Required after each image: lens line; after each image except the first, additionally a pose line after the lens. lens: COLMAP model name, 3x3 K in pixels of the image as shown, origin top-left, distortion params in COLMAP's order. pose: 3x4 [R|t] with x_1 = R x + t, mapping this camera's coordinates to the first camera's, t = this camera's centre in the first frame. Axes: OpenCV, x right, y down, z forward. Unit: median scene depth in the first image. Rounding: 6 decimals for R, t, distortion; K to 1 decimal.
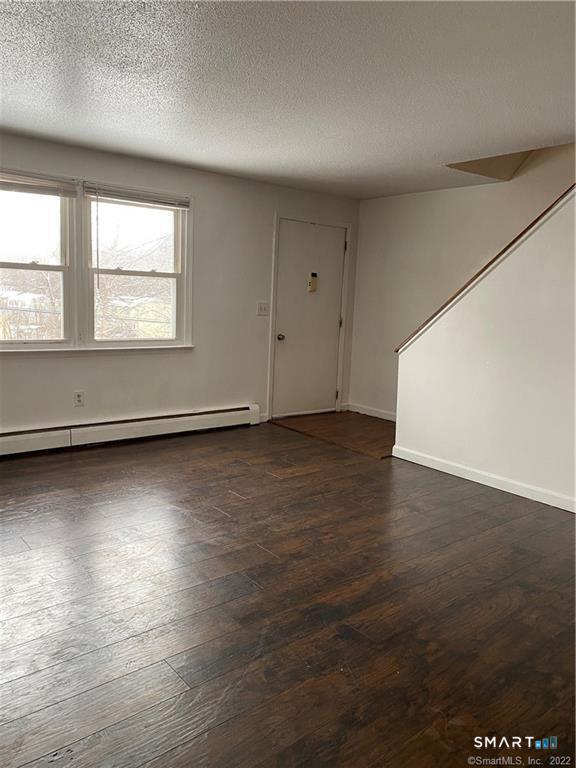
lens RADIAL K [[593.4, 0, 290.4], [0, 593.4, 387.4], [0, 0, 1]] dist [0.036461, -0.023101]
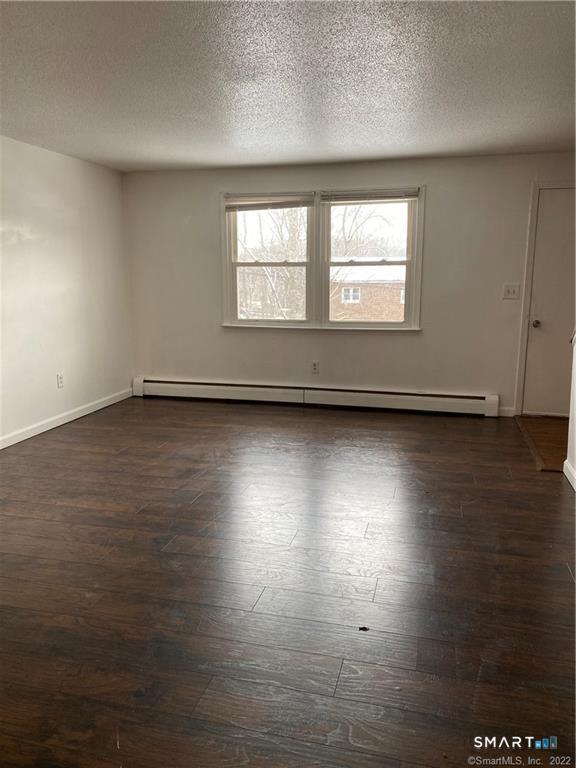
lens RADIAL K [[593.4, 0, 290.0], [0, 593.4, 380.7], [0, 0, 1]] dist [0.036461, -0.023101]
pose [[0.566844, 0.097844, -0.817994, 0.614296], [-0.102007, 0.993617, 0.048163, -0.007569], [0.817486, 0.056140, 0.573206, 0.240309]]
